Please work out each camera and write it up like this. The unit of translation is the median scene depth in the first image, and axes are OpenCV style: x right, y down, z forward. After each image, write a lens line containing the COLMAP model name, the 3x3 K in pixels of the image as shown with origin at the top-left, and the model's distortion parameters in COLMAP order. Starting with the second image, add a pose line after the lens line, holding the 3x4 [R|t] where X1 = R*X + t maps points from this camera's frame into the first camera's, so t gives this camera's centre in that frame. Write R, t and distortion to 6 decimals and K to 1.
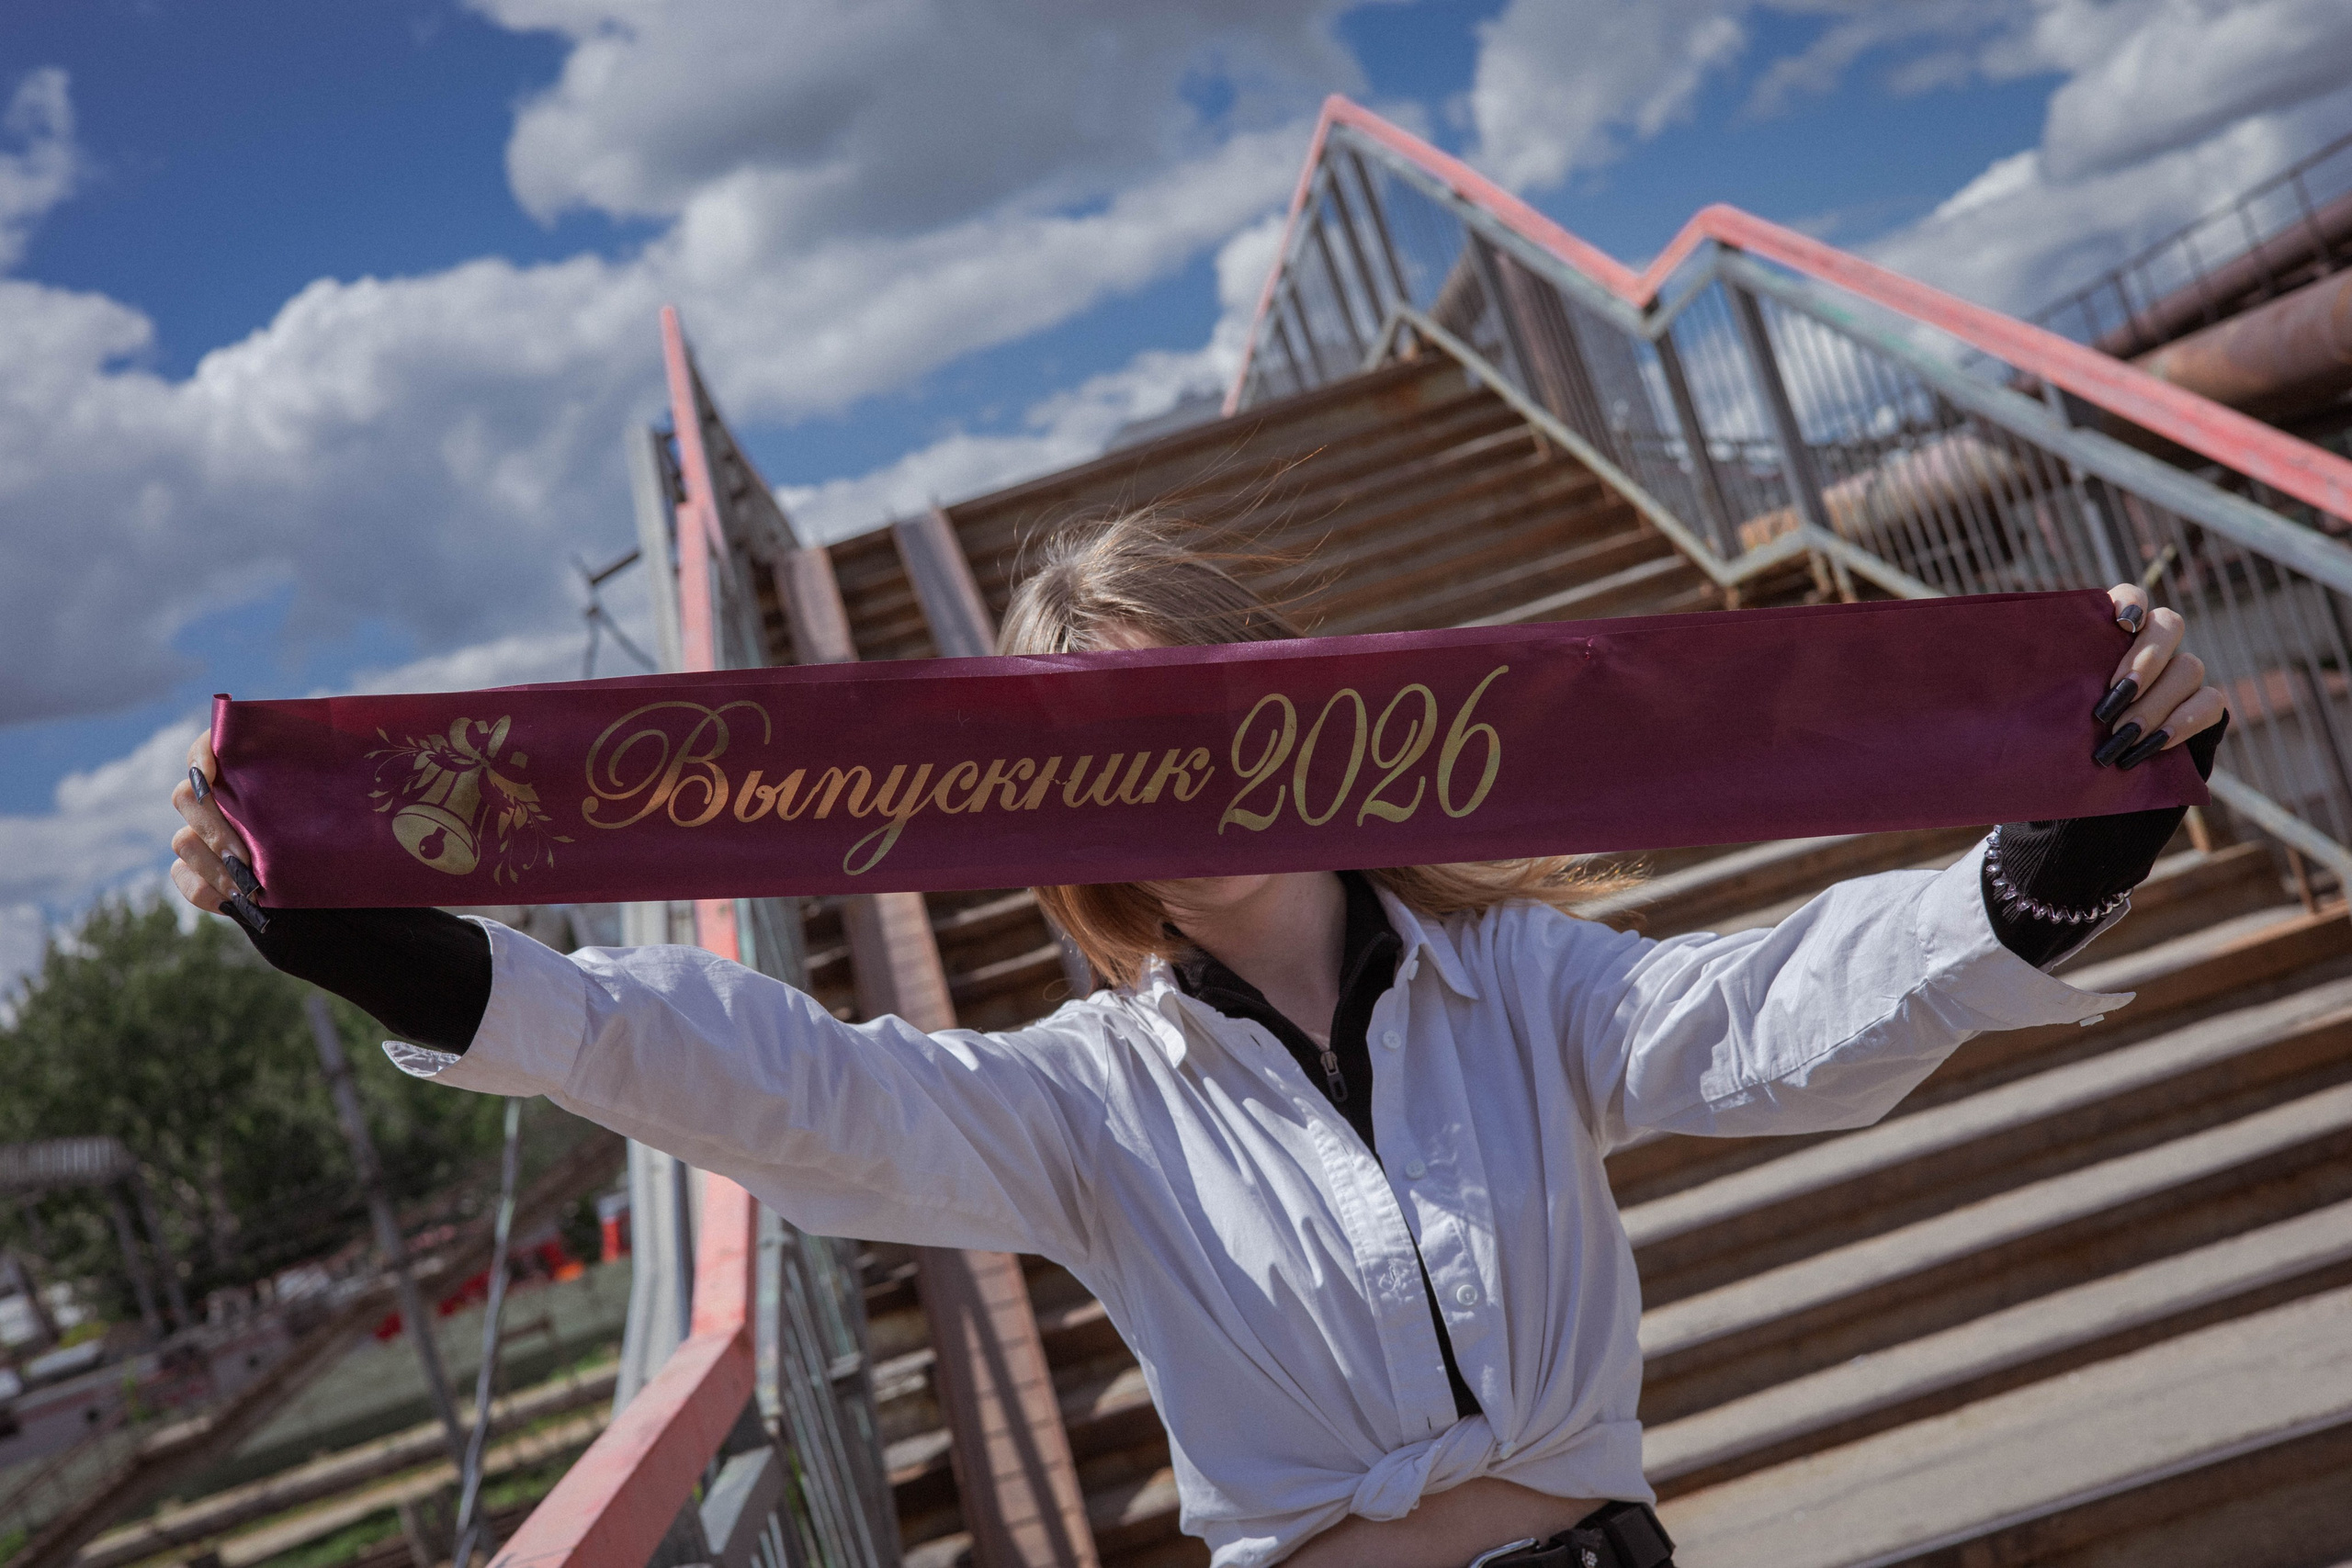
lens RADIAL K [[3773.6, 0, 1176.0], [0, 3773.6, 784.0], [0, 0, 1]] dist [-0.701640, 0.005209]
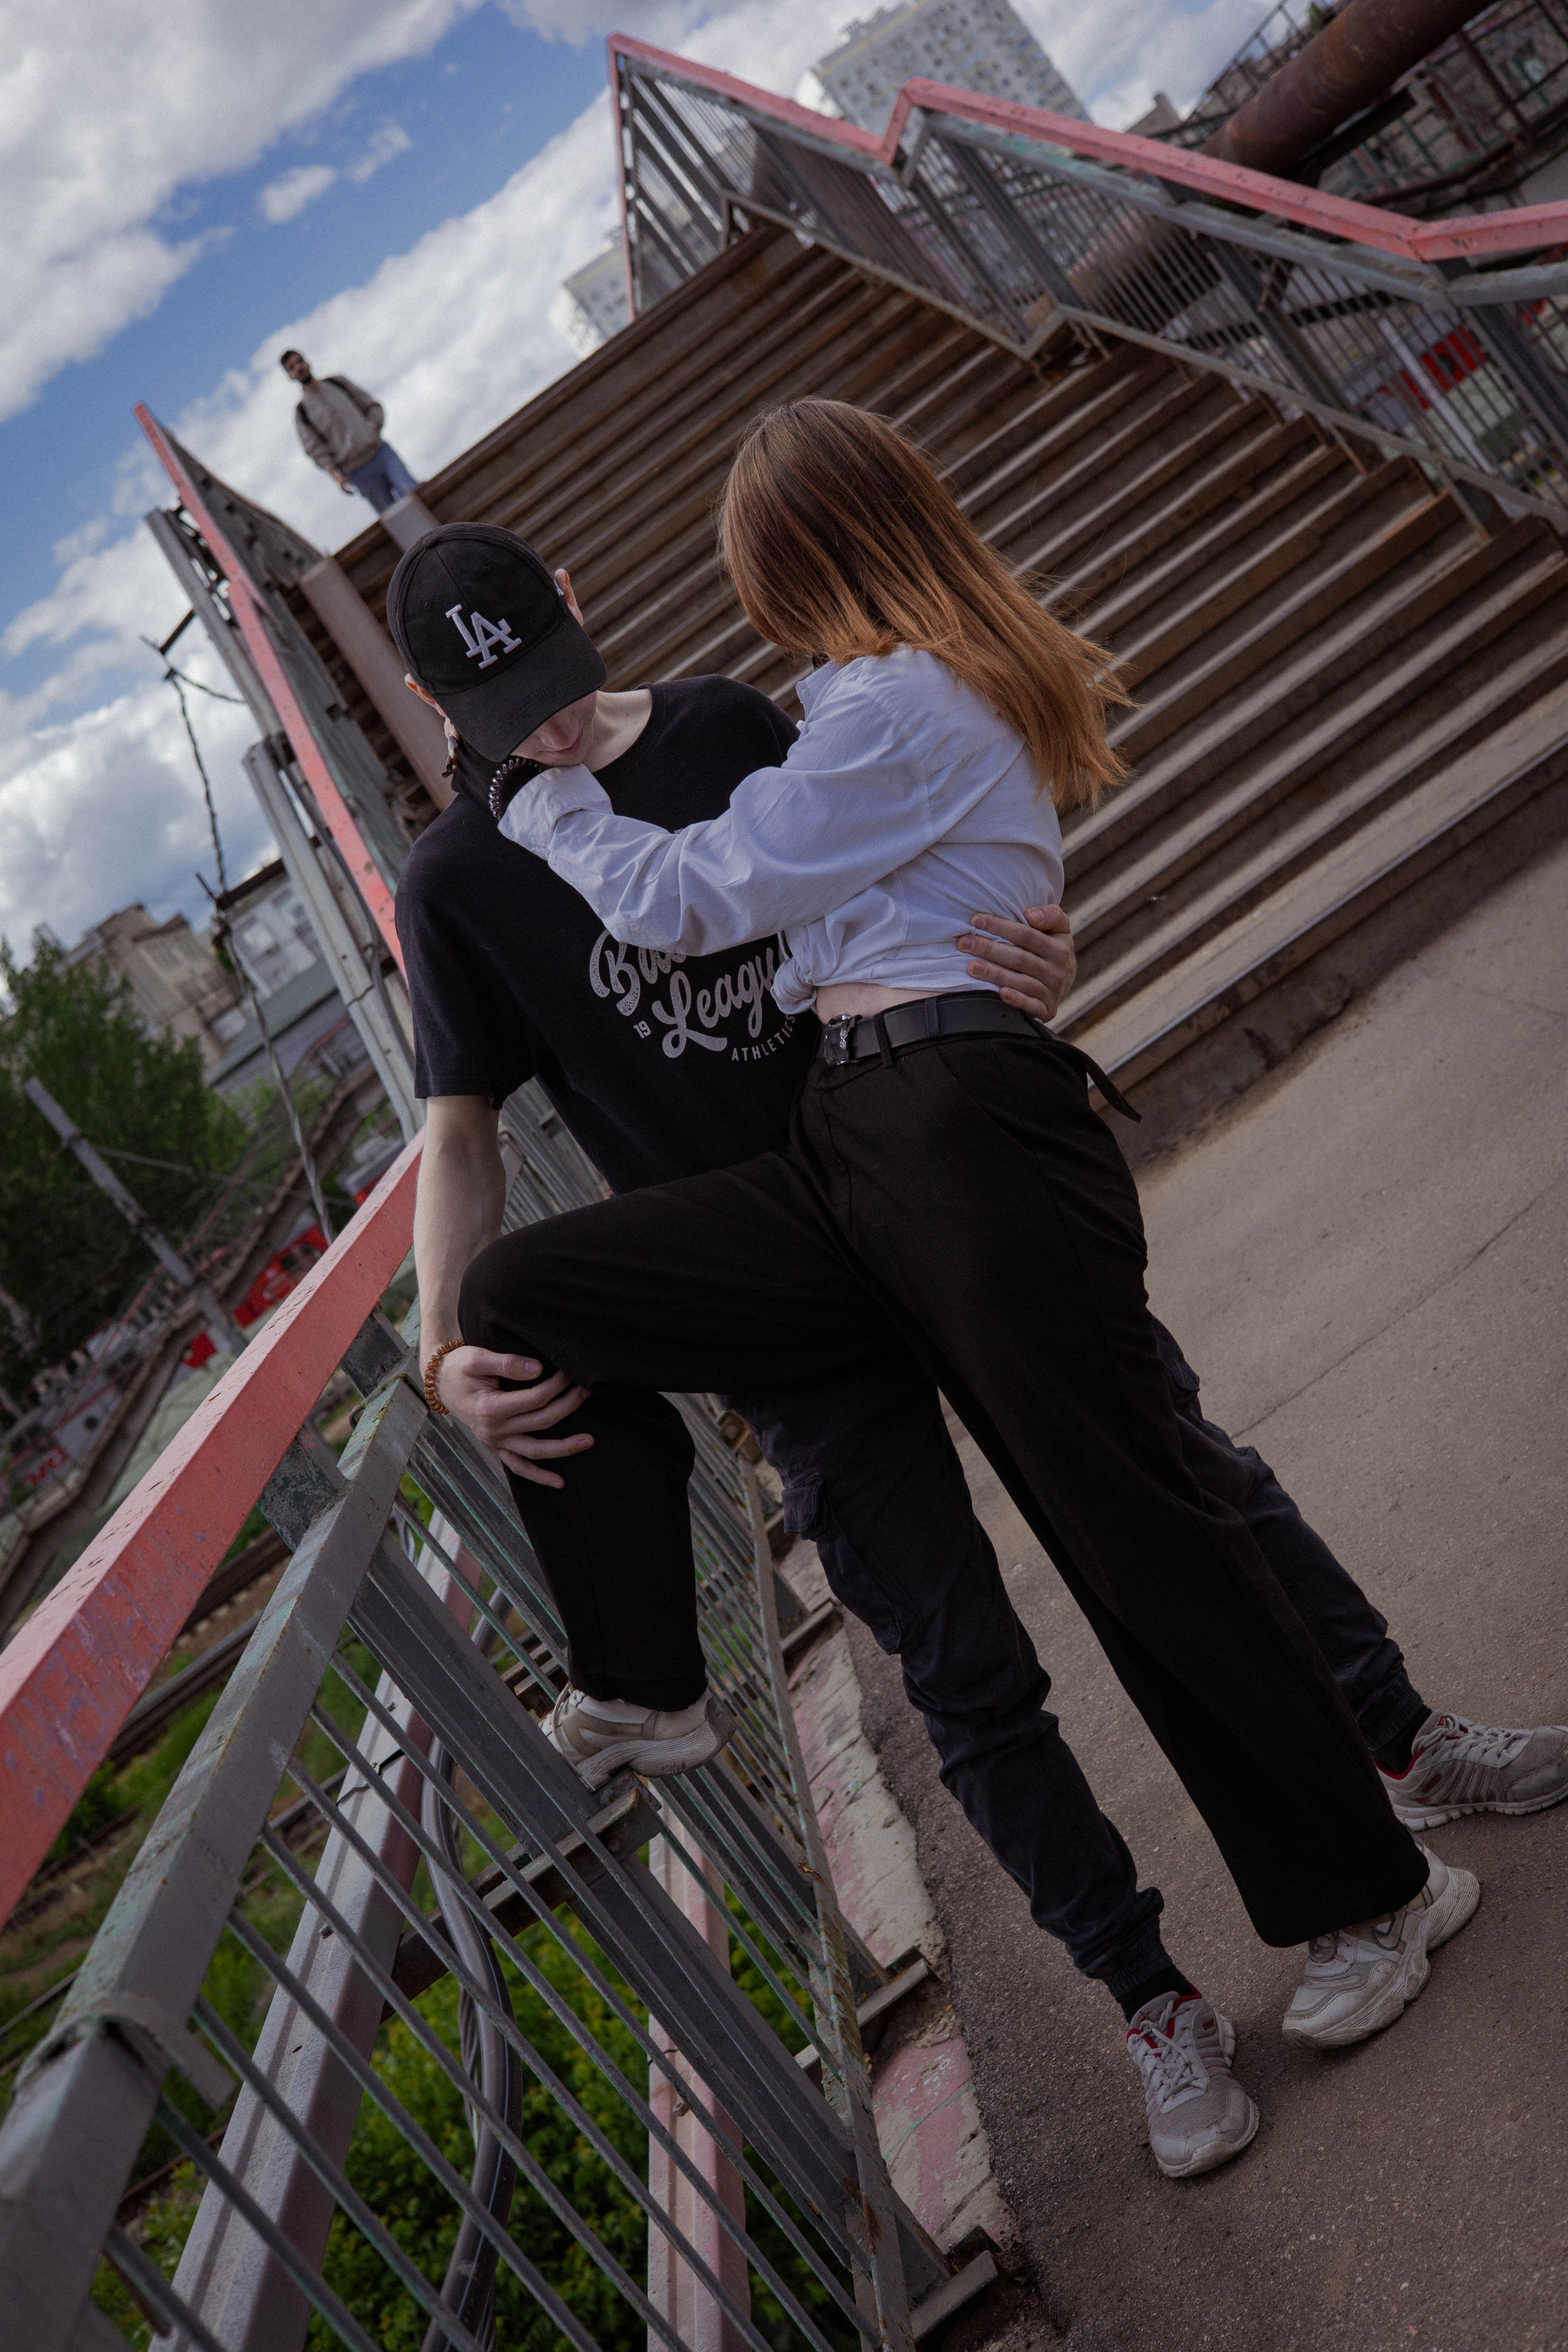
lens RADIAL K [[3410.7, 0, 784.0], [0, 3410.7, 1176.0], [0, 0, 1]] dist [-0.020804, 0.035340]
pose [[0.940459, -0.338548, -0.030366, 0.009261], [0.339032, 0.927882, 0.155215, -0.003544], [-0.024372, -0.156268, 0.987414, -0.127146]]
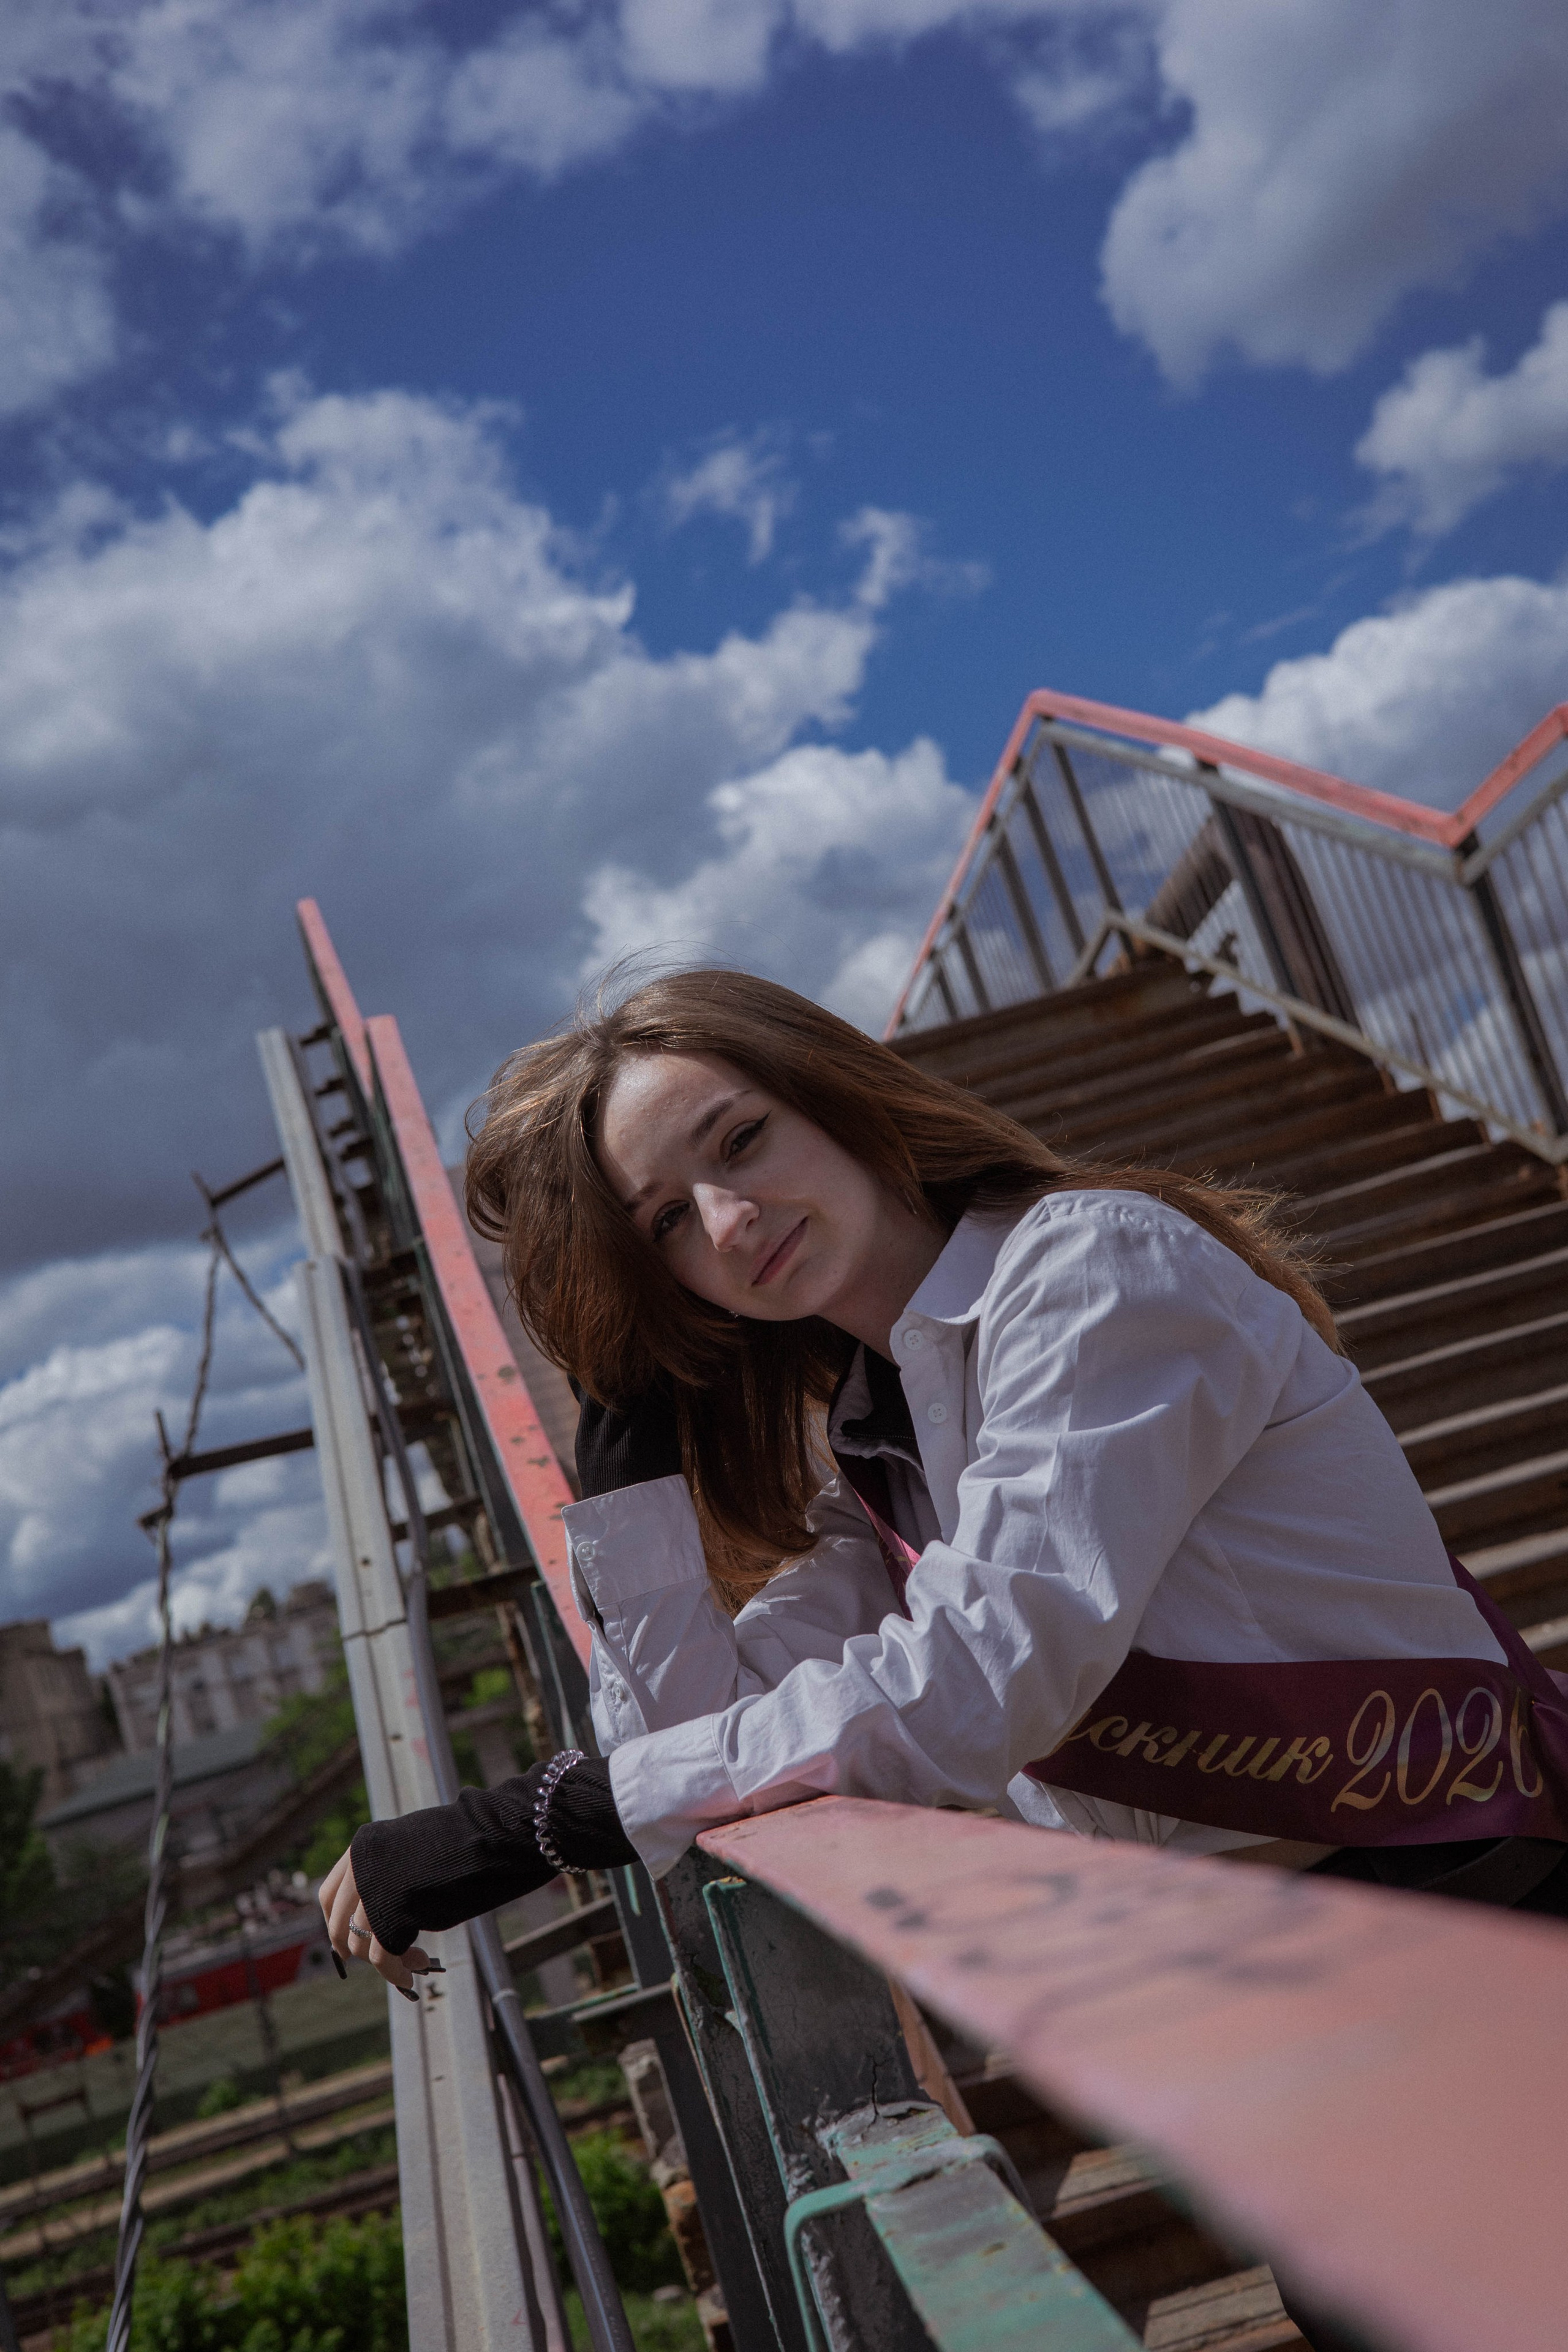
lens RADIAL K [[3410.7, 0, 784.0], [0, 3410.7, 1176.0], [0, 0, 1]] dist [-0.020804, 0.035340]
pose [[0.999416, 0.007160, 0.033423, -0.048791], [-0.003114, 0.992822, -0.119562, 0.037236], [-0.034040, 0.119388, 0.992264, 0.186078]]
